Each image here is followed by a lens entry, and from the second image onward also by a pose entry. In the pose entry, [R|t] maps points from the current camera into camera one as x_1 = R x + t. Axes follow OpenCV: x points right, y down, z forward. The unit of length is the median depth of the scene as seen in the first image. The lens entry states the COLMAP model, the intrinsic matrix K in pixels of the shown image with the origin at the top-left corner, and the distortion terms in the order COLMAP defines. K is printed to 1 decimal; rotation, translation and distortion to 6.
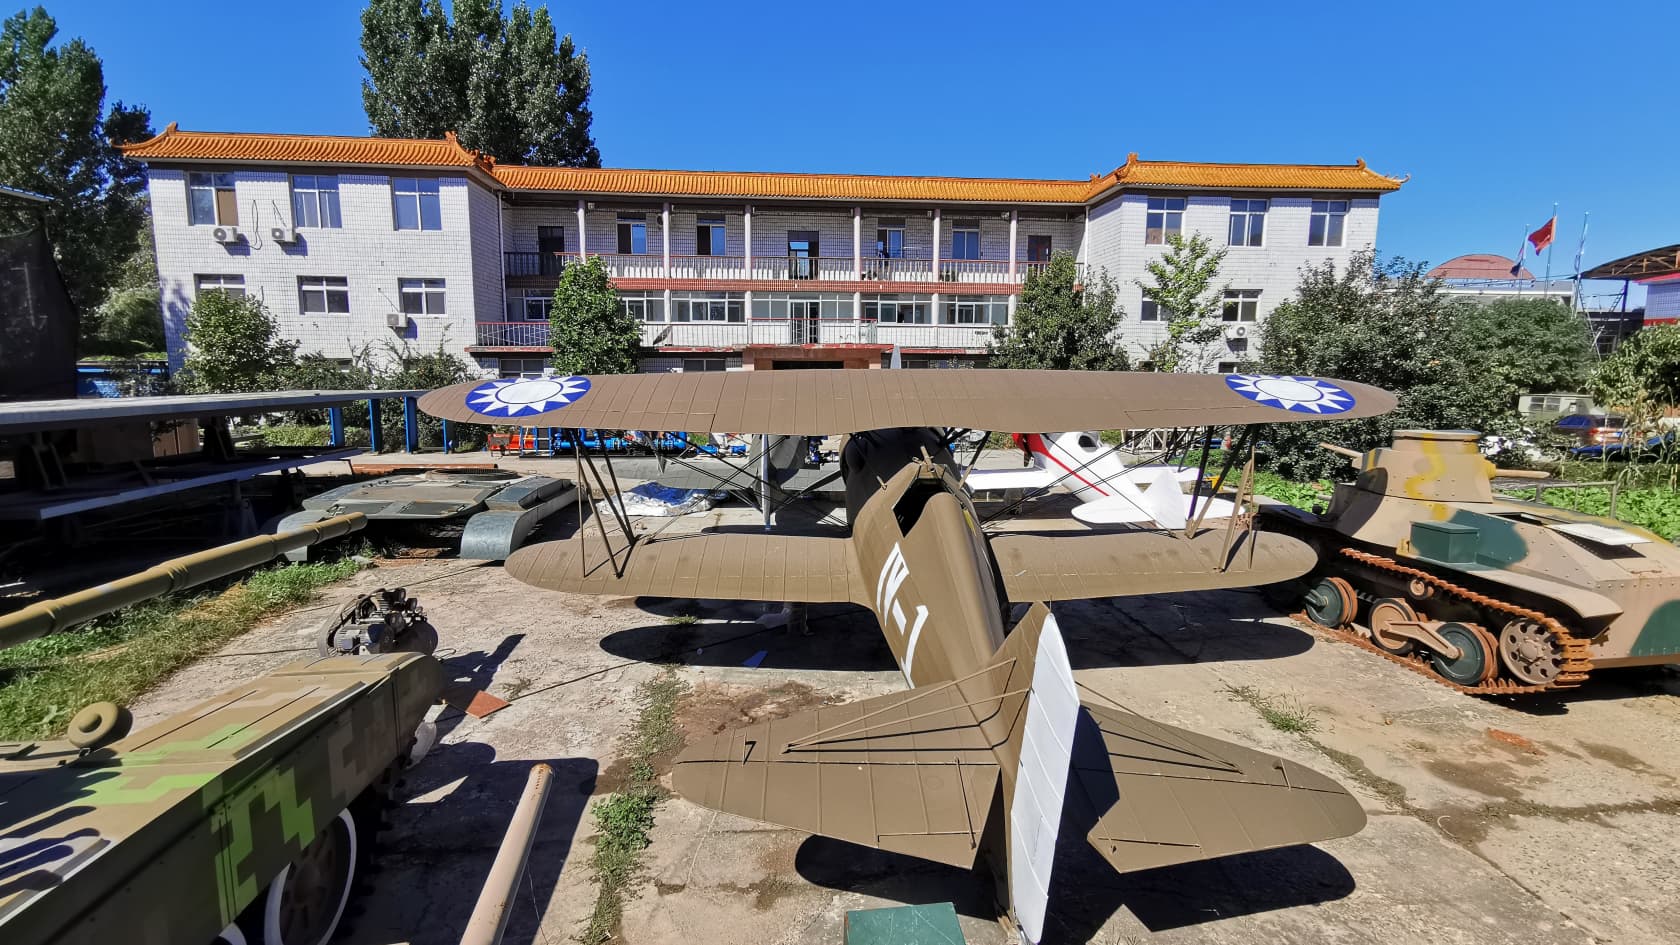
lens RADIAL K [[778.5, 0, 834.7], [0, 778.5, 476.8], [0, 0, 1]] dist [0.015834, -0.002361]
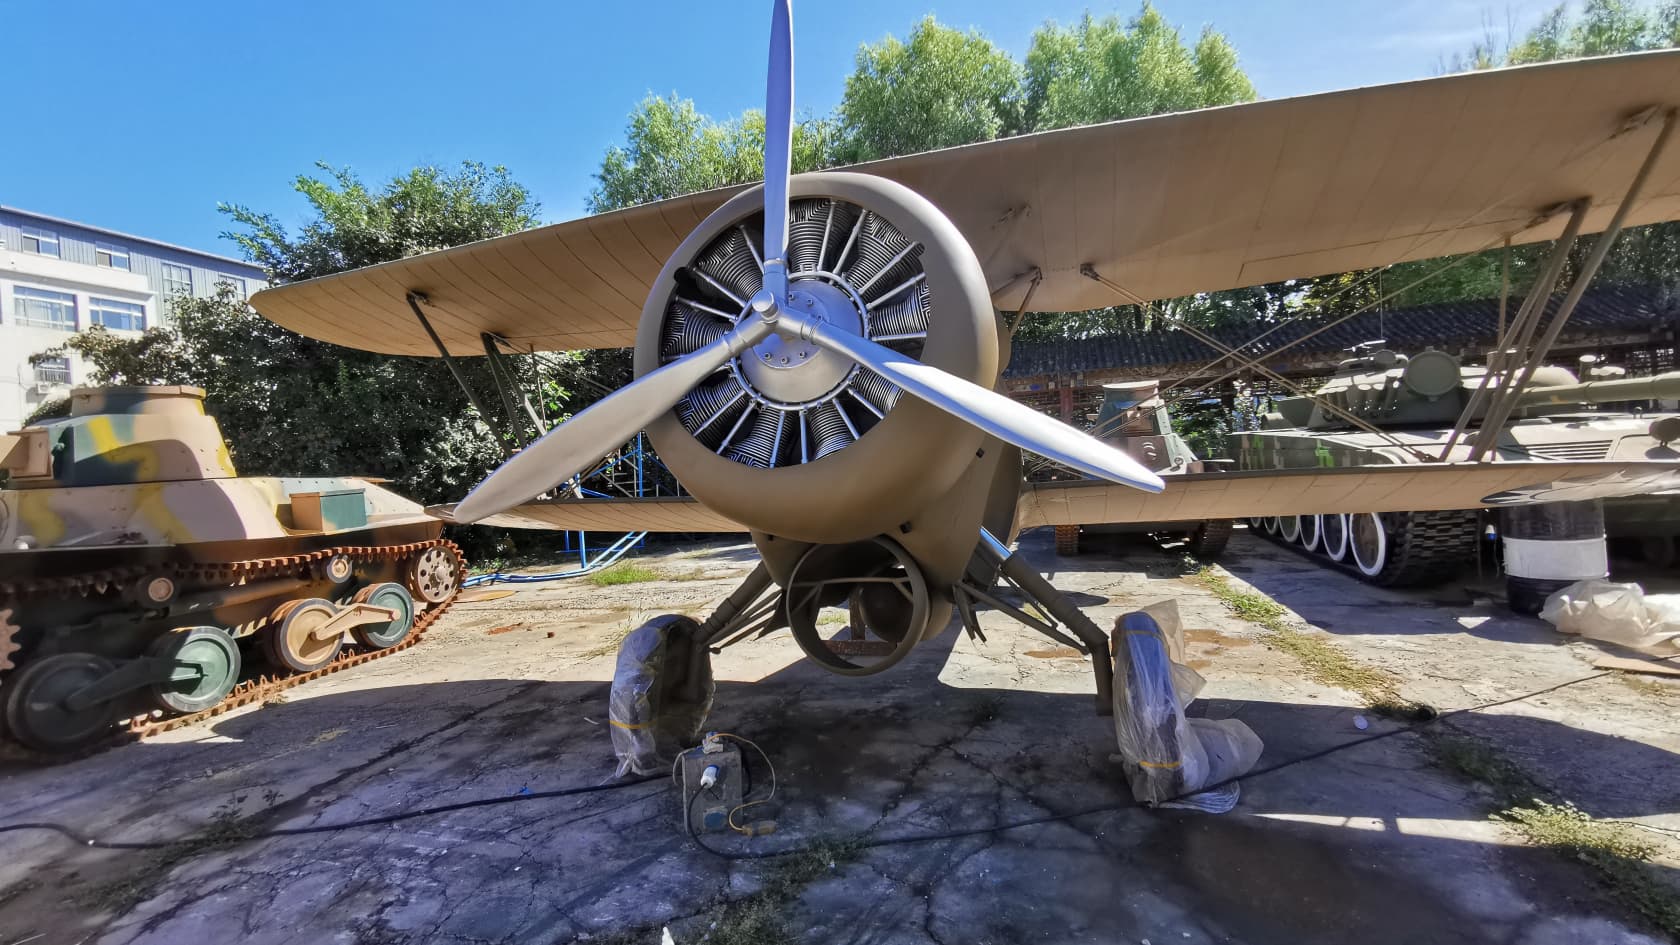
lens RADIAL K [[778.5, 0, 847.8], [0, 778.5, 472.3], [0, 0, 1]] dist [0.015834, -0.002361]
pose [[-0.940419, 0.047568, 0.336675, -0.013472], [0.106539, 0.981528, 0.158912, -0.008838], [-0.322897, 0.185312, -0.928115, 0.407099]]
